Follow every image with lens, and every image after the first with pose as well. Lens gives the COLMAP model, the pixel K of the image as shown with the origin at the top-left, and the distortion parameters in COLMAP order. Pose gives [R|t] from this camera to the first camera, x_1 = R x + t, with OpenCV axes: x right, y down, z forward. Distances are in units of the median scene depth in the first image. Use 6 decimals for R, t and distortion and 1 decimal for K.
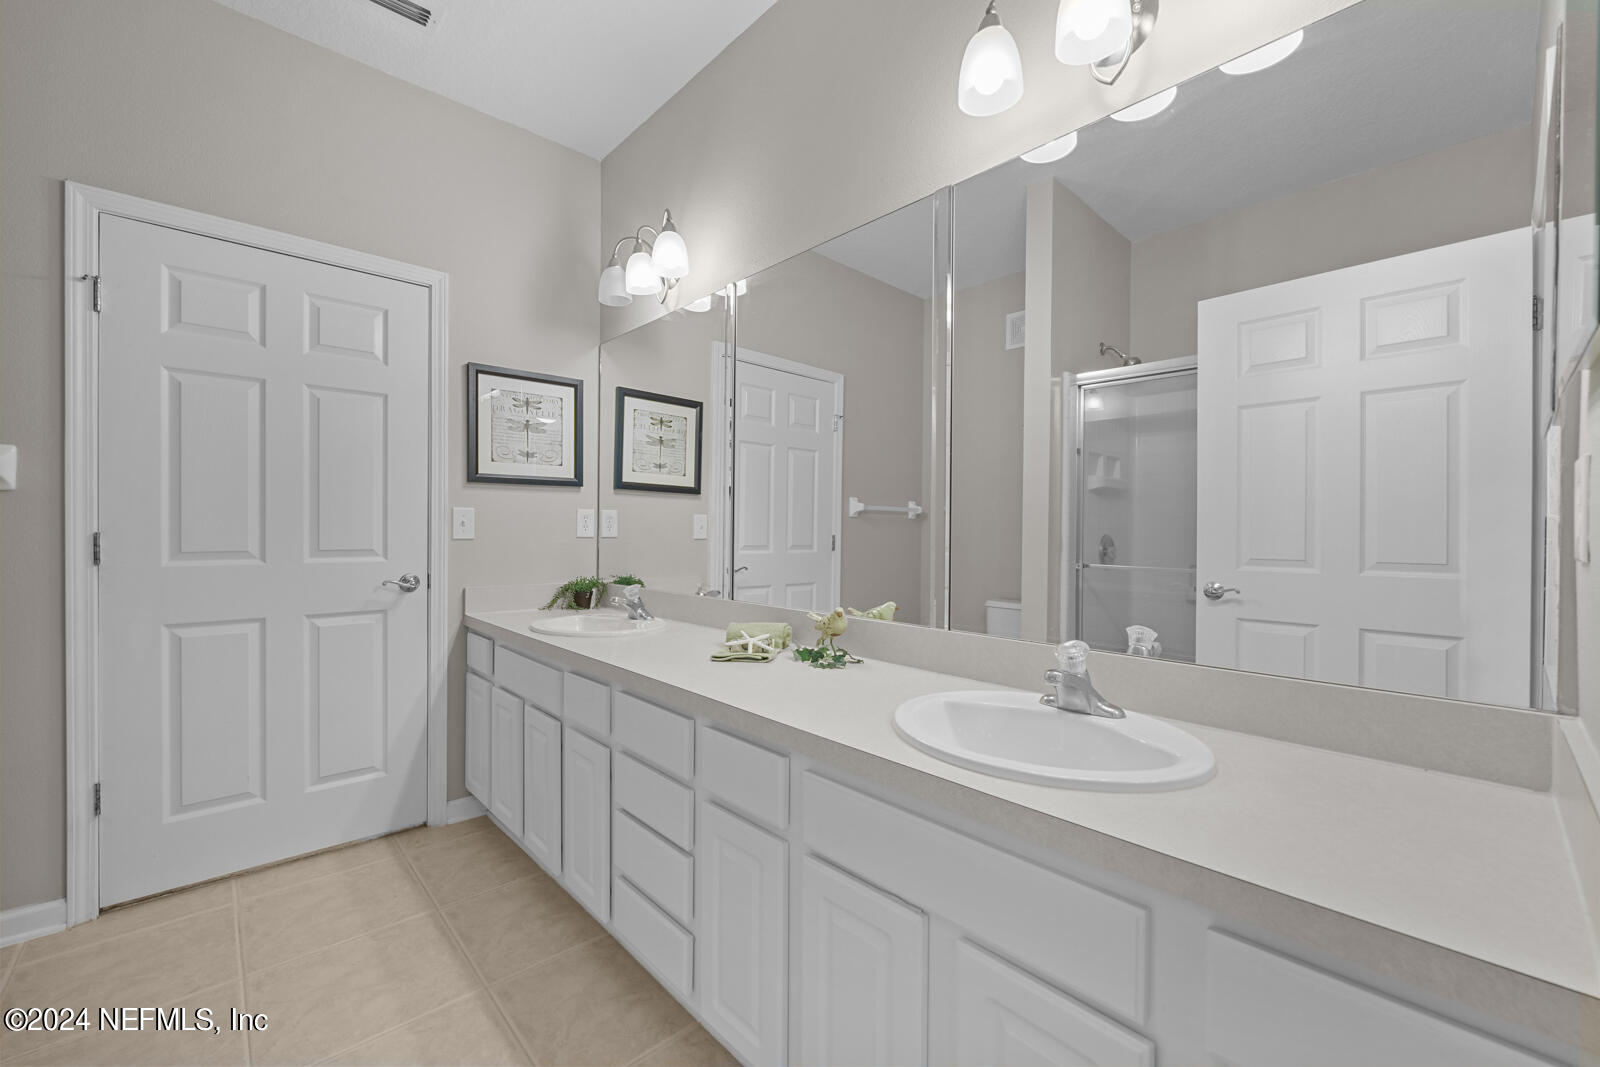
lens RADIAL K [[648.1, 0, 801.6], [0, 648.1, 533.8], [0, 0, 1]] dist [0.004076, 0.001069]
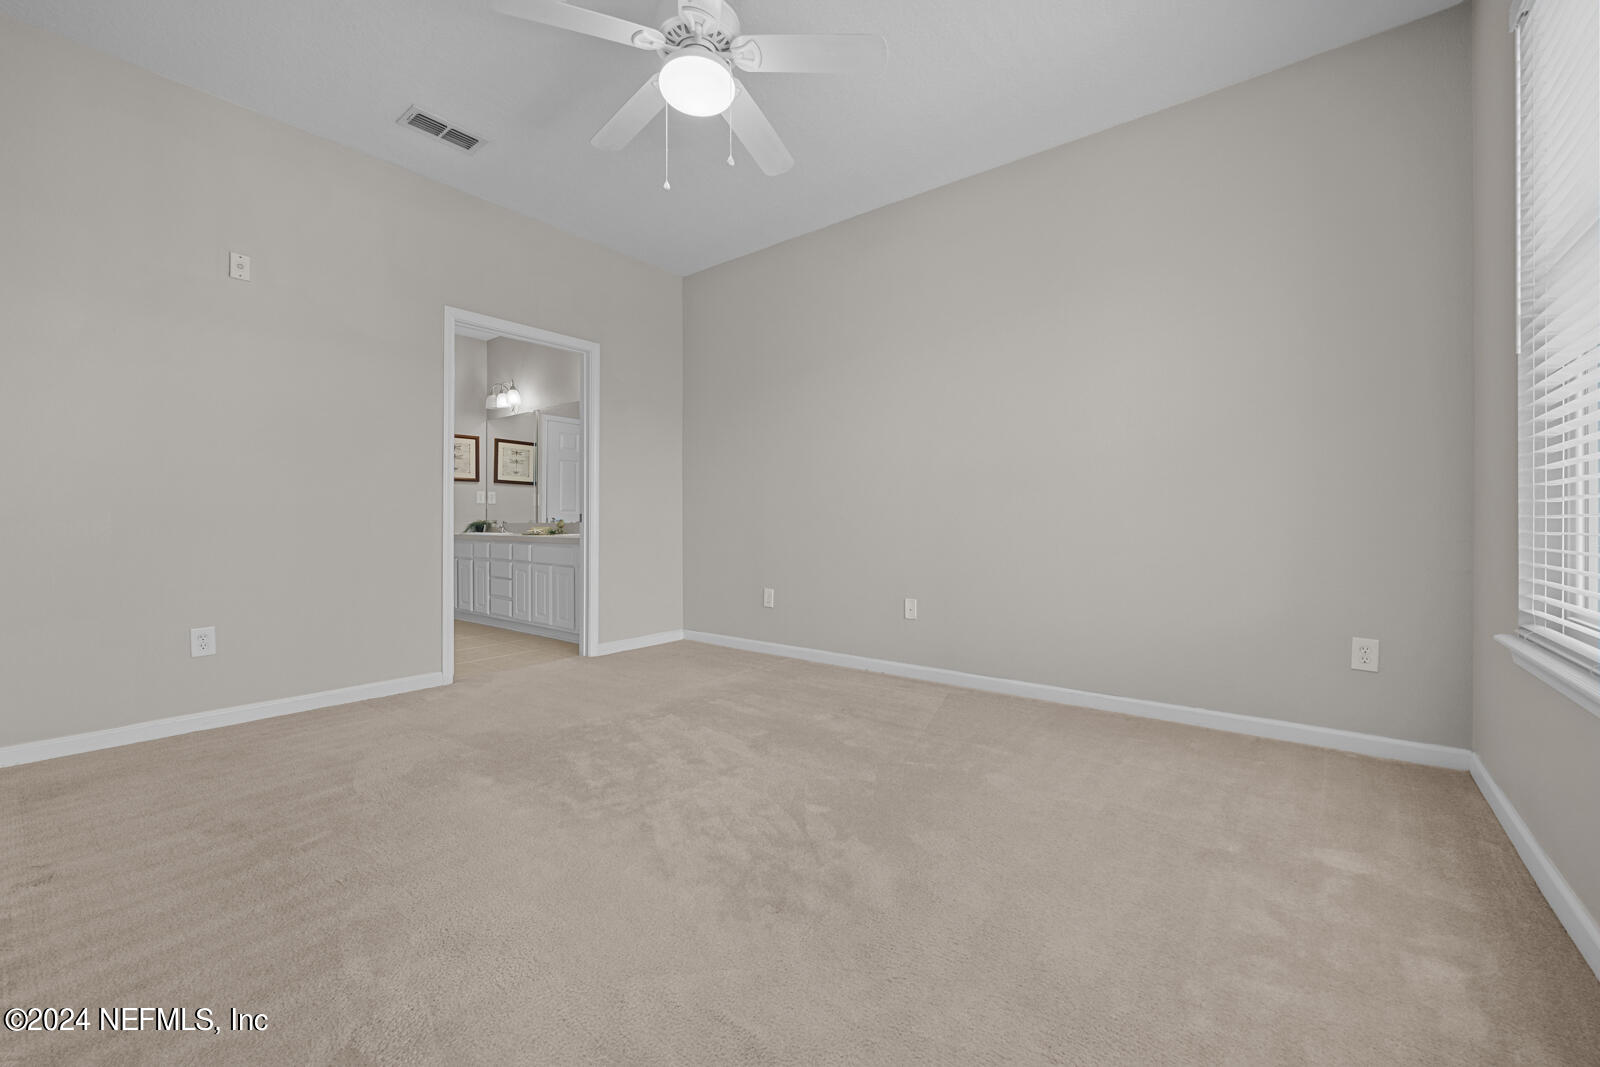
lens RADIAL K [[648.1, 0, 800.5], [0, 648.1, 527.2], [0, 0, 1]] dist [0.004076, 0.001069]
pose [[0.990660, -0.003690, 0.136308, 0.470604], [0.003493, 0.999992, 0.001682, 0.087685], [-0.136313, -0.001190, 0.990665, -1.416964]]
